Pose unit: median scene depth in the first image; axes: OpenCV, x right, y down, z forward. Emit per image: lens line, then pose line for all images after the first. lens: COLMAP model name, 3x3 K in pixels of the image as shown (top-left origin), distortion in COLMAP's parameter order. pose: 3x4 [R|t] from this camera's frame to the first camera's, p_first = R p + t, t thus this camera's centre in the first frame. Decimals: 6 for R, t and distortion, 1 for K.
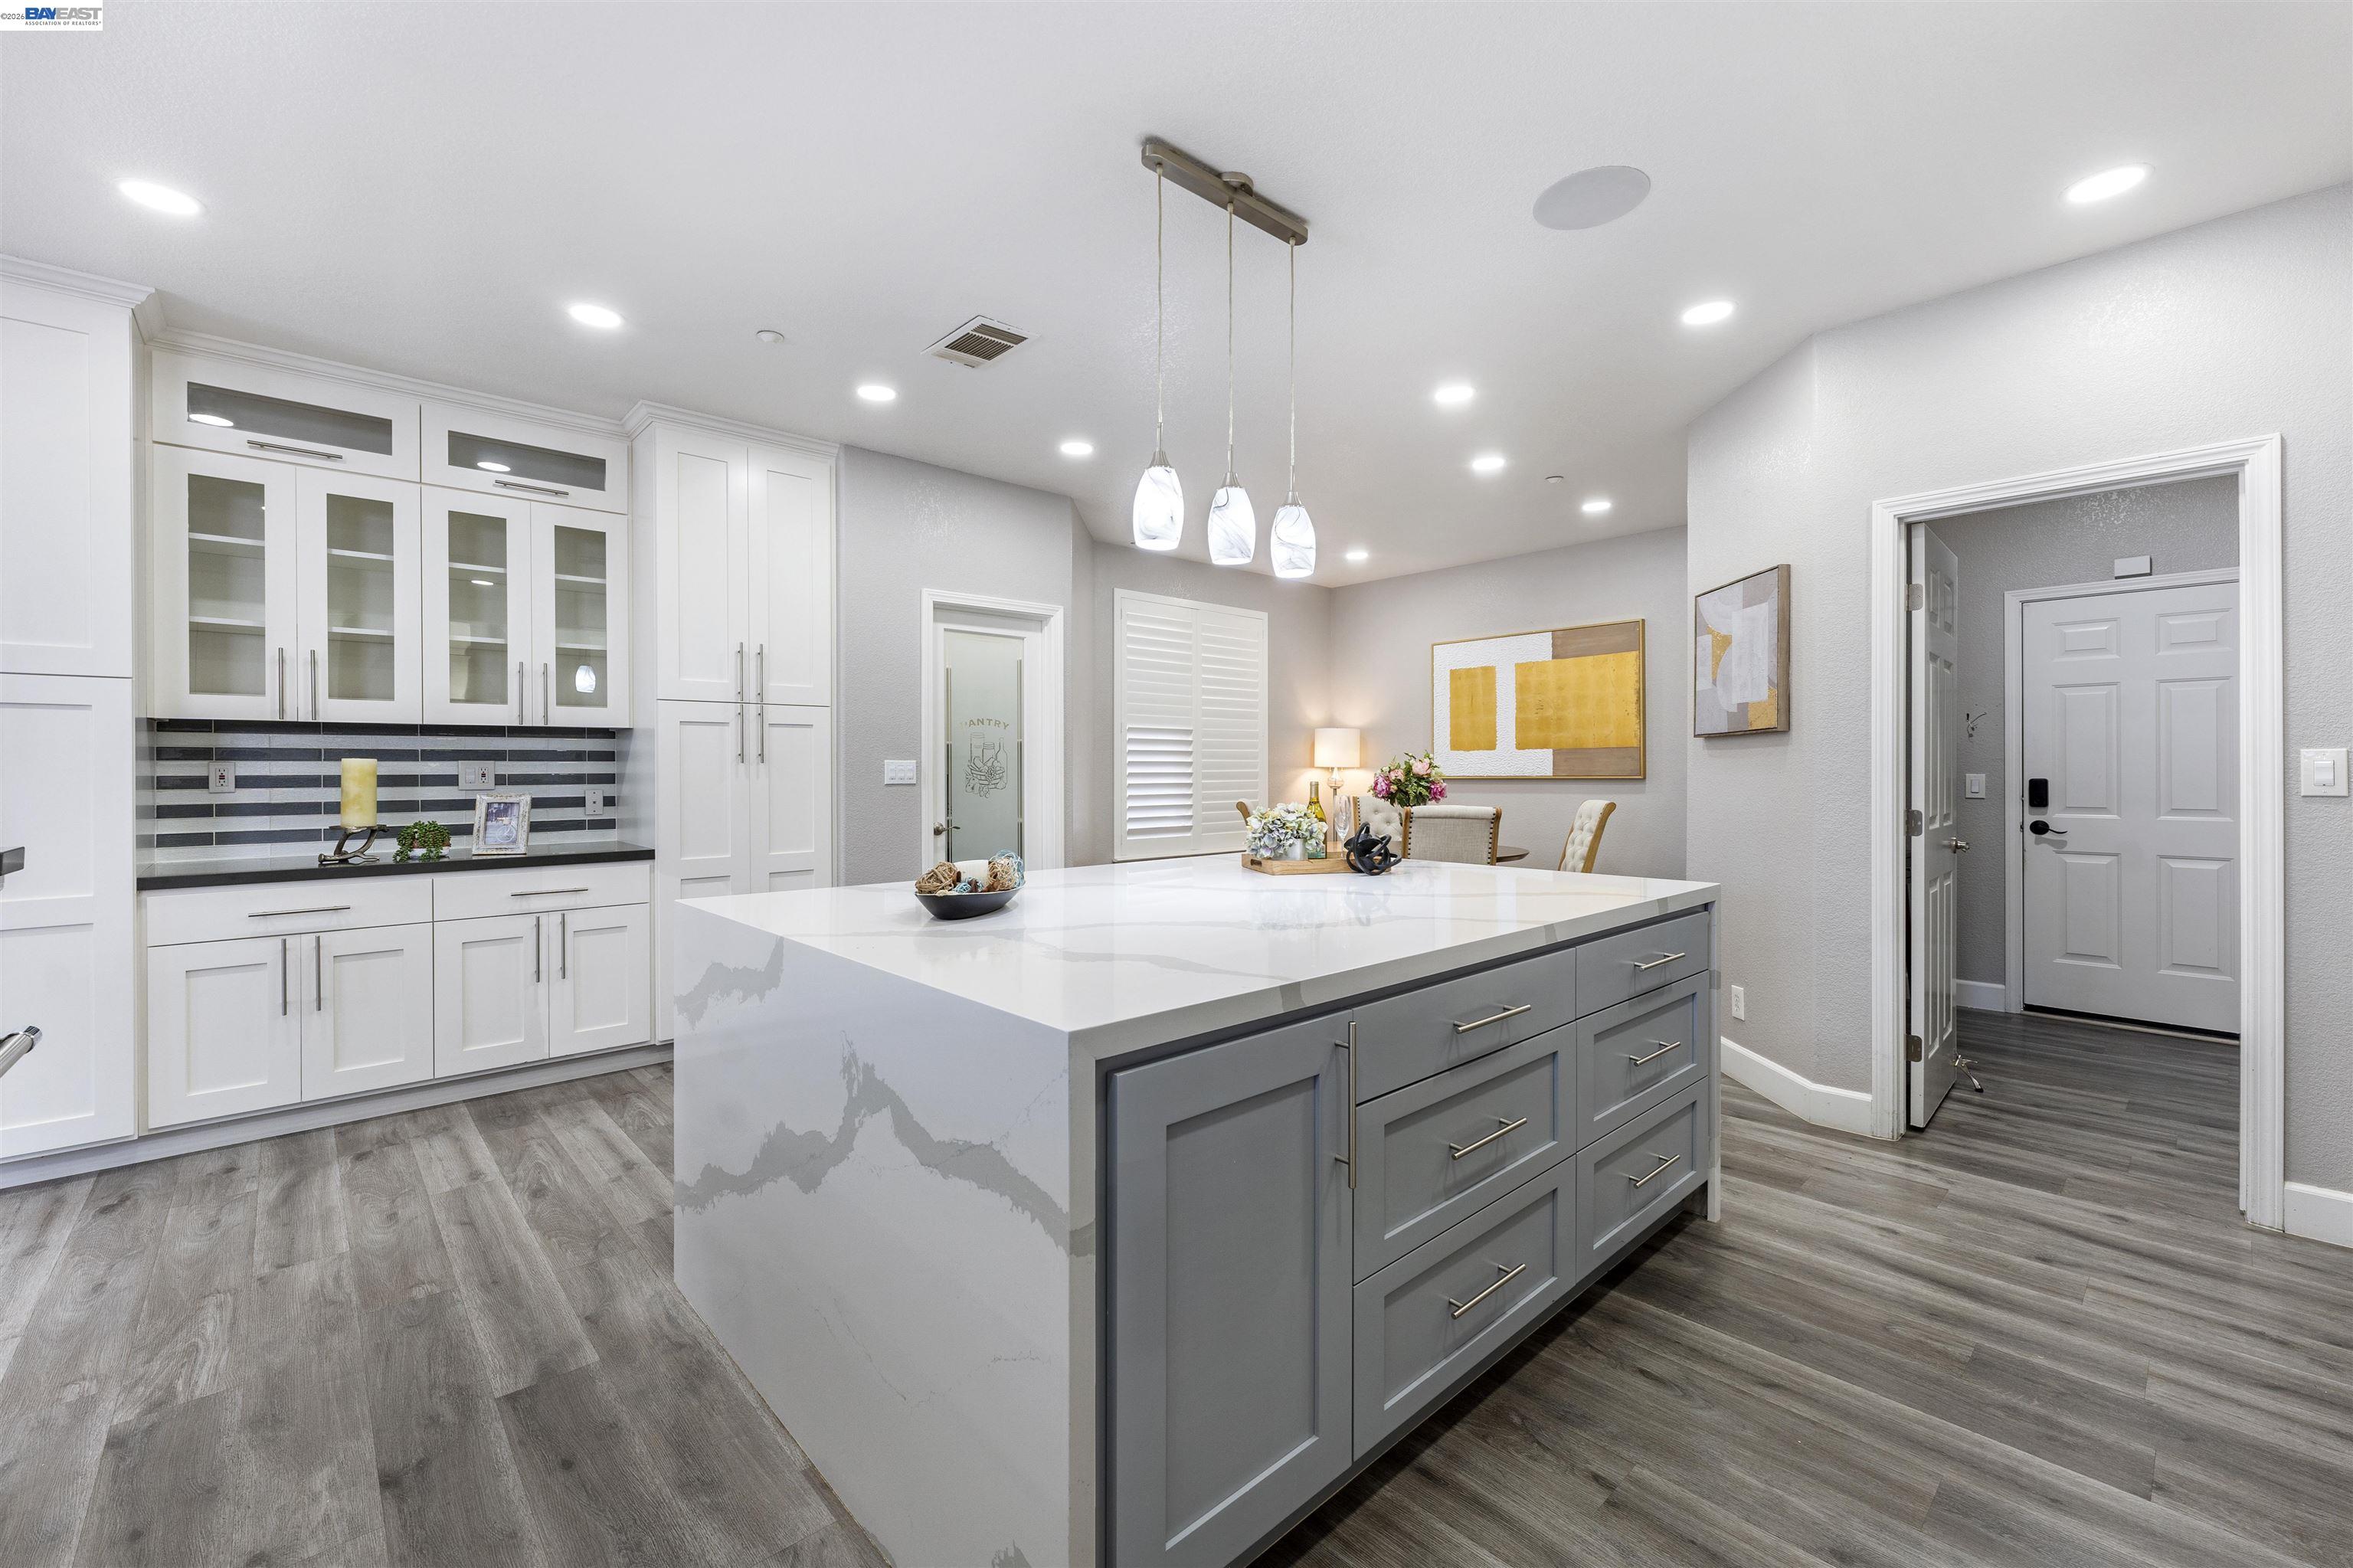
lens RADIAL K [[965.8, 0, 1163.0], [0, 965.8, 772.6], [0, 0, 1]] dist [0.000423, 0.000246]
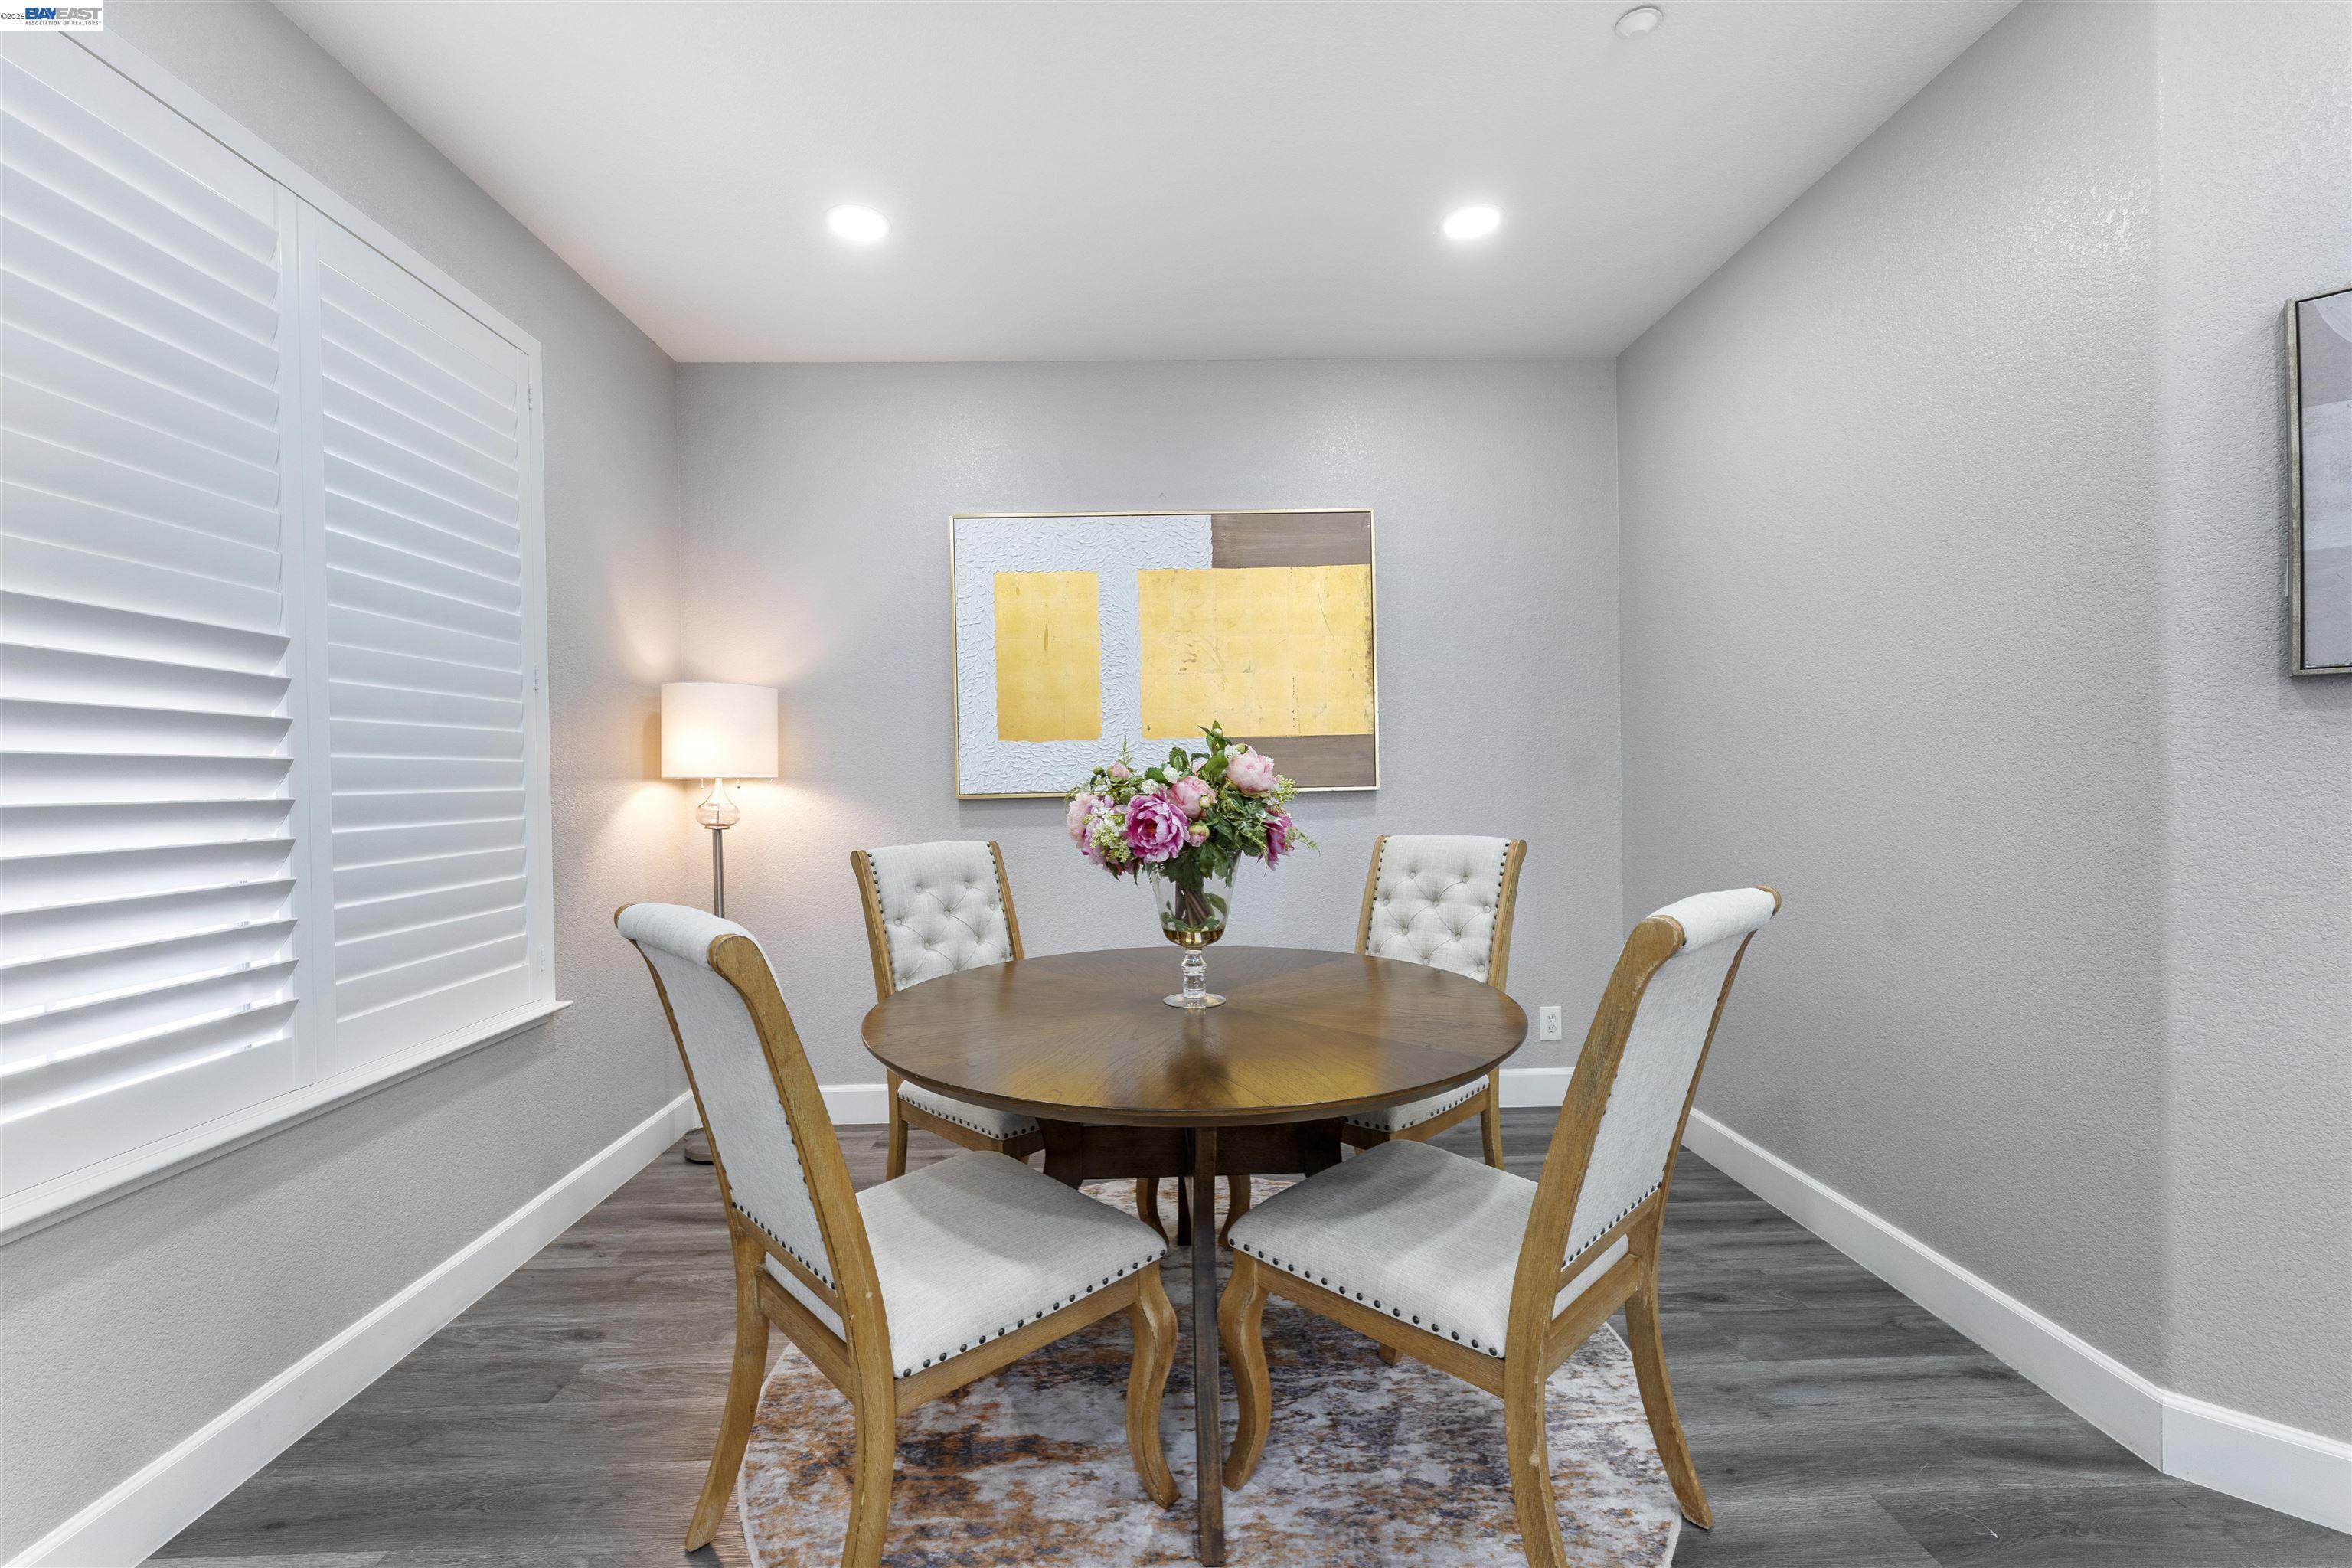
lens RADIAL K [[977.2, 0, 1176.0], [0, 977.2, 784.0], [0, 0, 1]] dist [0.000927, 0.000100]
pose [[0.641615, -0.013464, 0.766909, -0.023989], [0.015976, 0.999864, 0.004188, -0.002016], [-0.766861, 0.009565, 0.641743, 0.797572]]
